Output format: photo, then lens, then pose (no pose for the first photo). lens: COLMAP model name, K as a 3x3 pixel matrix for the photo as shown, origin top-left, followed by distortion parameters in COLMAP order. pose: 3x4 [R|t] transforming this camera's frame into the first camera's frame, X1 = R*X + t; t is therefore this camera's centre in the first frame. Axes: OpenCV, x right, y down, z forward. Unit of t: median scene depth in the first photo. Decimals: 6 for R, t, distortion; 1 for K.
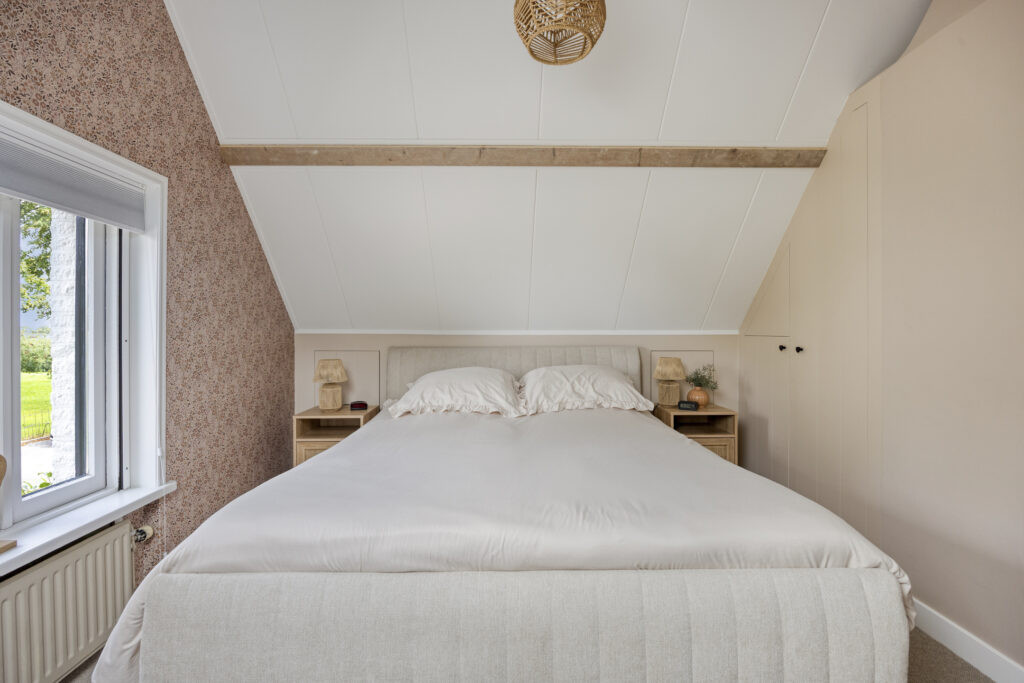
lens RADIAL K [[467.2, 0, 505.6], [0, 467.2, 339.1], [0, 0, 1]] dist [-0.013867, 0.000139]
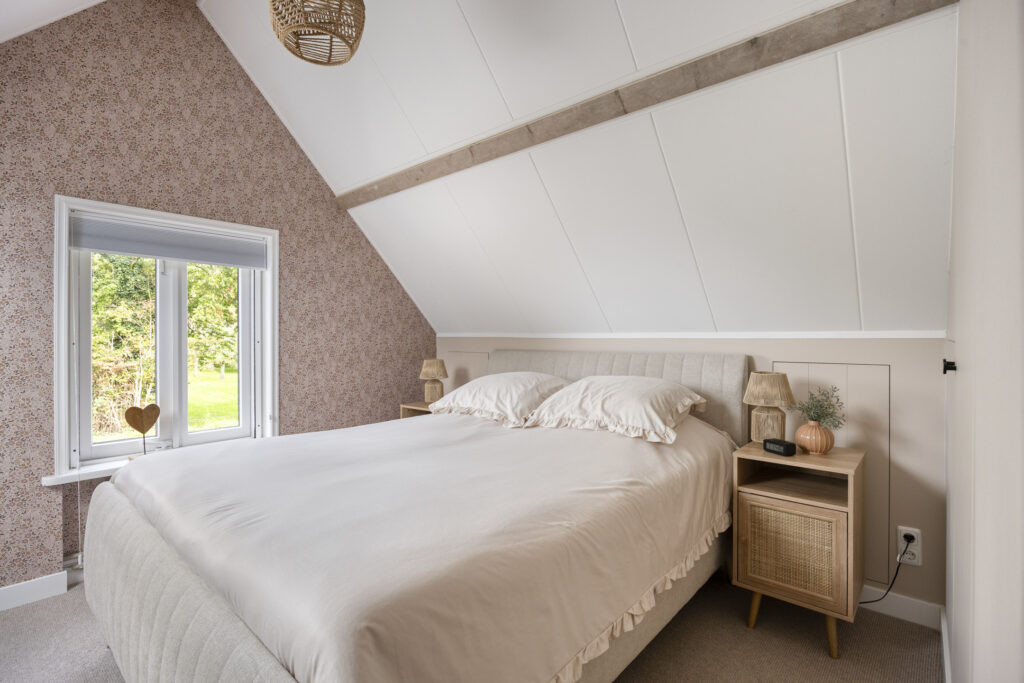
lens RADIAL K [[467.2, 0, 509.9], [0, 467.2, 340.8], [0, 0, 1]] dist [-0.013867, 0.000139]
pose [[0.750003, 0.005014, -0.661416, 0.640358], [-0.005208, 0.999985, 0.001676, -0.006169], [0.661414, 0.002188, 0.750018, 0.316079]]
